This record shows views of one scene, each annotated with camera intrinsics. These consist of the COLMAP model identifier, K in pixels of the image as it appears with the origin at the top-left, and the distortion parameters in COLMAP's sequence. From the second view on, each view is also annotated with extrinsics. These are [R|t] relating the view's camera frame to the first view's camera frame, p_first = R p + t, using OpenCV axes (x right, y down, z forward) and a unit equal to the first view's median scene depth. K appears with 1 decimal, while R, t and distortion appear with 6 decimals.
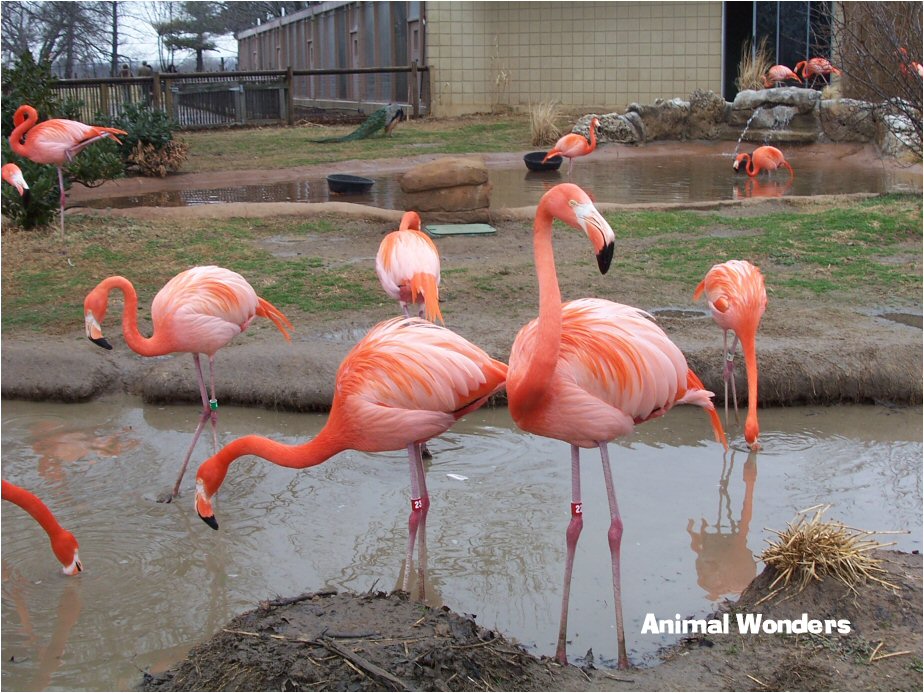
lens RADIAL K [[1390.9, 0, 462.0], [0, 1390.9, 346.5], [0, 0, 1]] dist [-0.151105, -0.007572]
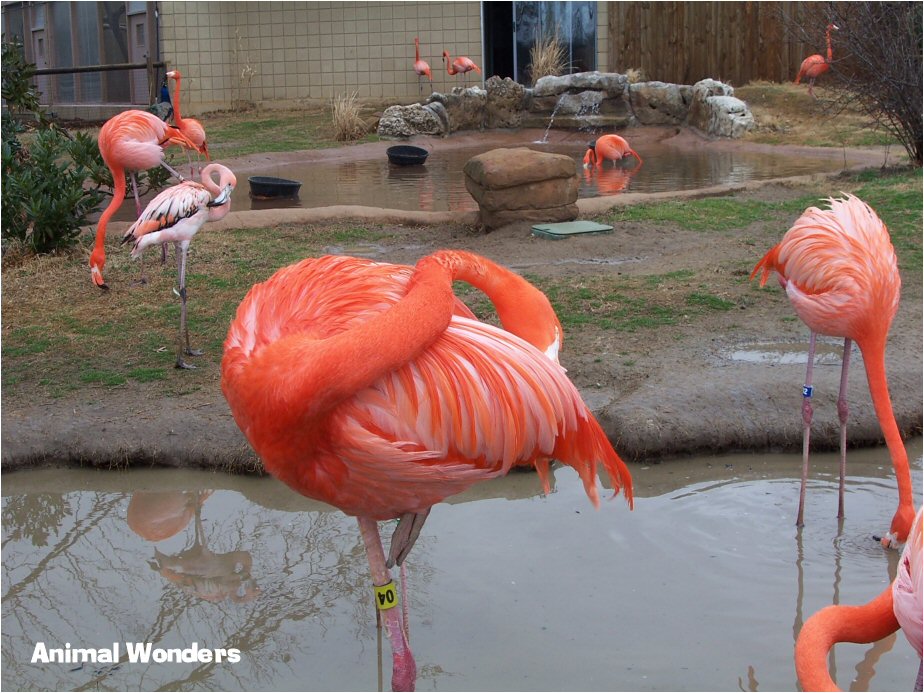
lens RADIAL K [[1390.9, 0, 462.0], [0, 1390.9, 346.5], [0, 0, 1]] dist [-0.151105, -0.007572]
pose [[0.951137, -0.075776, 0.299326, -0.159959], [0.075291, 0.997075, 0.013169, -0.011946], [-0.299448, 0.010011, 0.954060, 0.080738]]
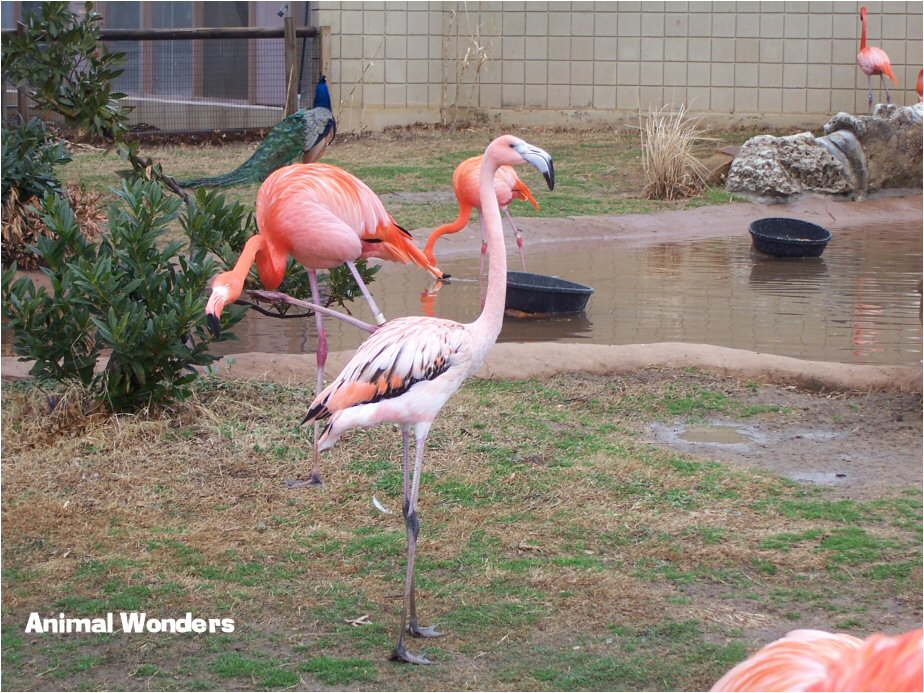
lens RADIAL K [[2743.7, 0, 462.0], [0, 2743.7, 346.5], [0, 0, 1]] dist [-0.115386, -1.057246]
pose [[0.986086, -0.002852, 0.166210, -0.173094], [0.016160, 0.996762, -0.078772, -0.018598], [-0.165447, 0.080362, 0.982939, 0.070932]]
